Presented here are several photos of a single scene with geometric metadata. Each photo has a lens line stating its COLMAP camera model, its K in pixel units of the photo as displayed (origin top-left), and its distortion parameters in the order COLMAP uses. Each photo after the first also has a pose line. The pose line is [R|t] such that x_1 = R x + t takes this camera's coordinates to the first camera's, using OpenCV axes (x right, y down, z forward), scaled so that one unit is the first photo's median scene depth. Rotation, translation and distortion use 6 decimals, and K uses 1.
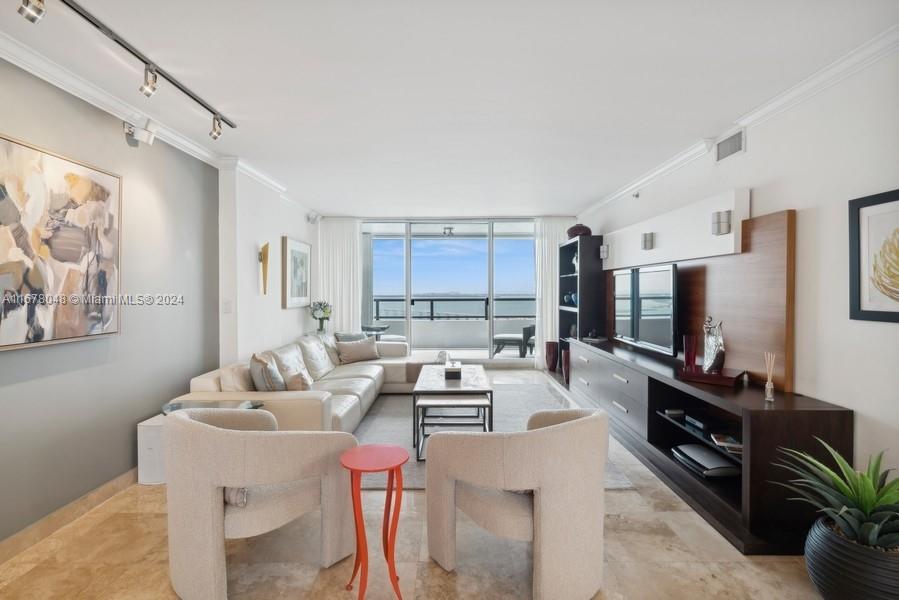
lens RADIAL K [[416.7, 0, 458.8], [0, 416.7, 295.4], [0, 0, 1]] dist [0.006124, -0.002734]
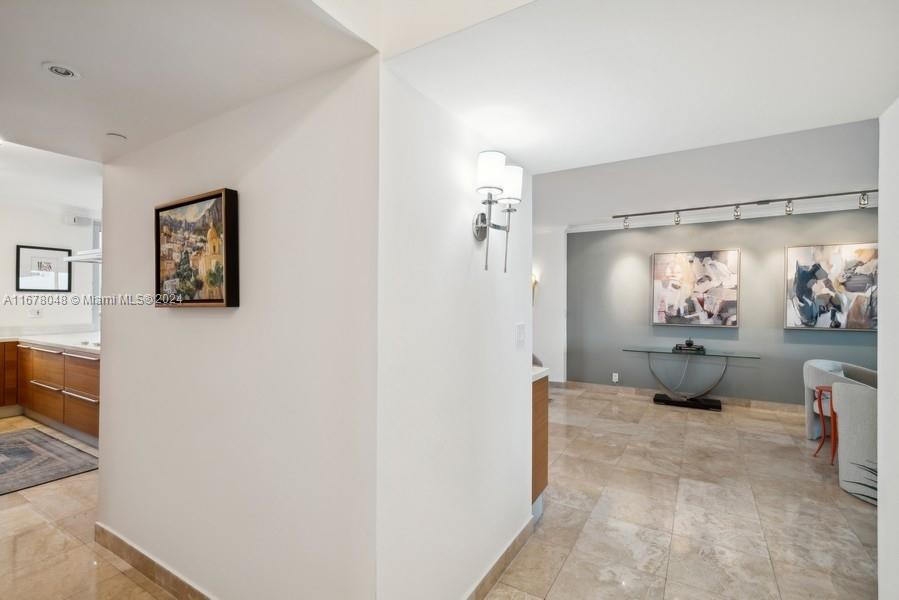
lens RADIAL K [[416.7, 0, 450.7], [0, 416.7, 305.1], [0, 0, 1]] dist [0.006124, -0.002734]
pose [[-0.515942, 0.004936, -0.856609, 0.946803], [-0.010145, 0.999878, 0.011872, -0.009646], [0.856564, 0.014816, -0.515829, 0.169504]]
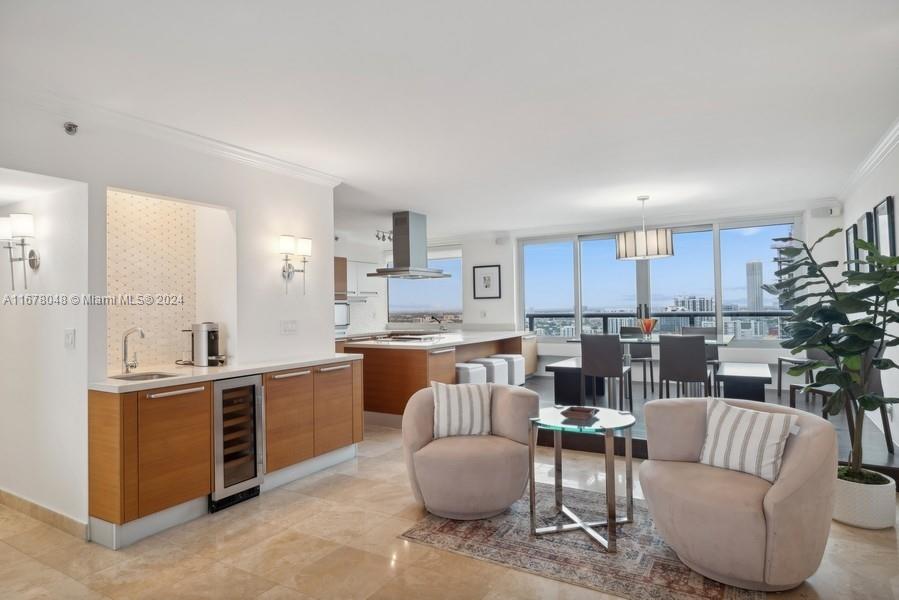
lens RADIAL K [[519.3, 0, 452.2], [0, 519.3, 297.6], [0, 0, 1]] dist [0.004029, -0.003646]
pose [[-0.858582, 0.025100, 0.512061, -0.277981], [0.022178, 0.999684, -0.011815, -0.004017], [-0.512196, 0.001212, -0.858868, 0.312179]]
